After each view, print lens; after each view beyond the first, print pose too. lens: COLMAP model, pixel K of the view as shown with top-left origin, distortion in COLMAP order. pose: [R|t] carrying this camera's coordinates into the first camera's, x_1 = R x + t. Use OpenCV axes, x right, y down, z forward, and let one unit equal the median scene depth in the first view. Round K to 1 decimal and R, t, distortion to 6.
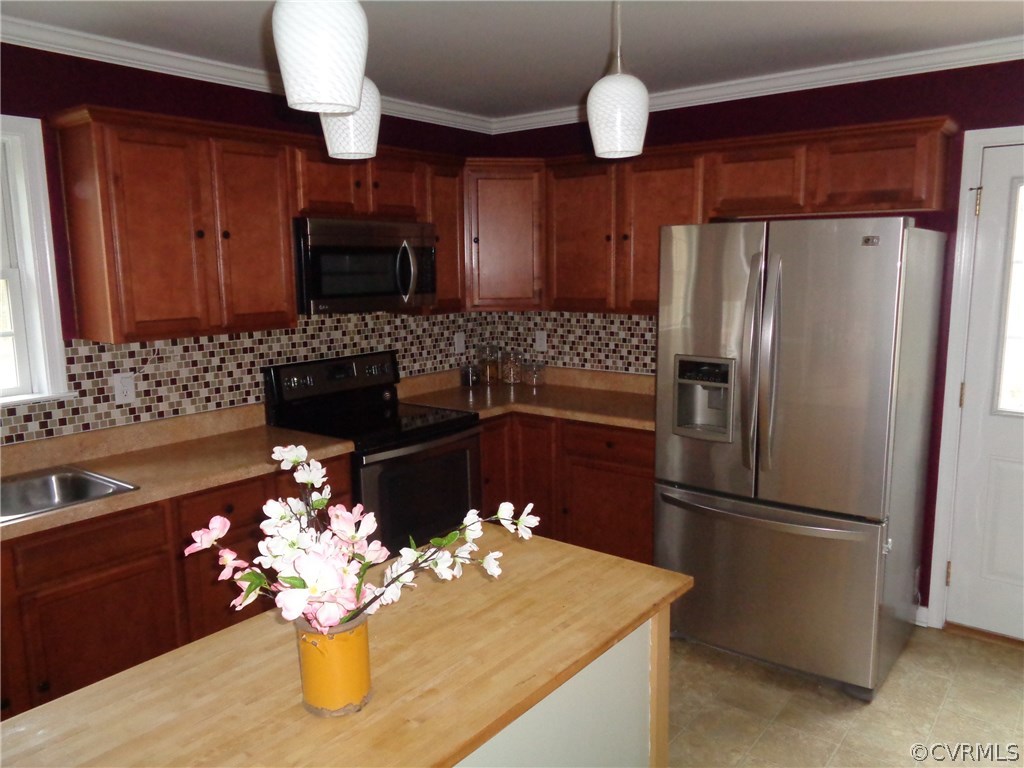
lens RADIAL K [[769.2, 0, 515.2], [0, 769.2, 387.6], [0, 0, 1]] dist [-0.001941, 0.007459]
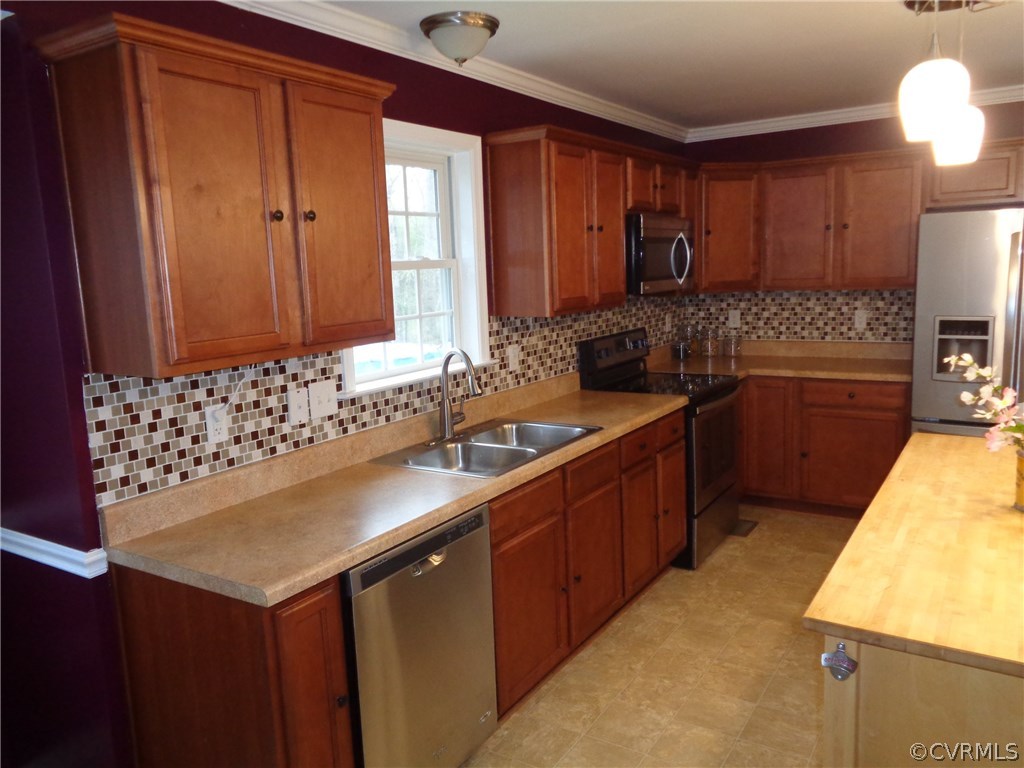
lens RADIAL K [[769.2, 0, 508.2], [0, 769.2, 385.0], [0, 0, 1]] dist [-0.001941, 0.007459]
pose [[0.995874, -0.040205, 0.081352, -0.493161], [0.041006, 0.999125, -0.008197, 0.042839], [-0.080952, 0.011499, 0.996652, -0.162845]]
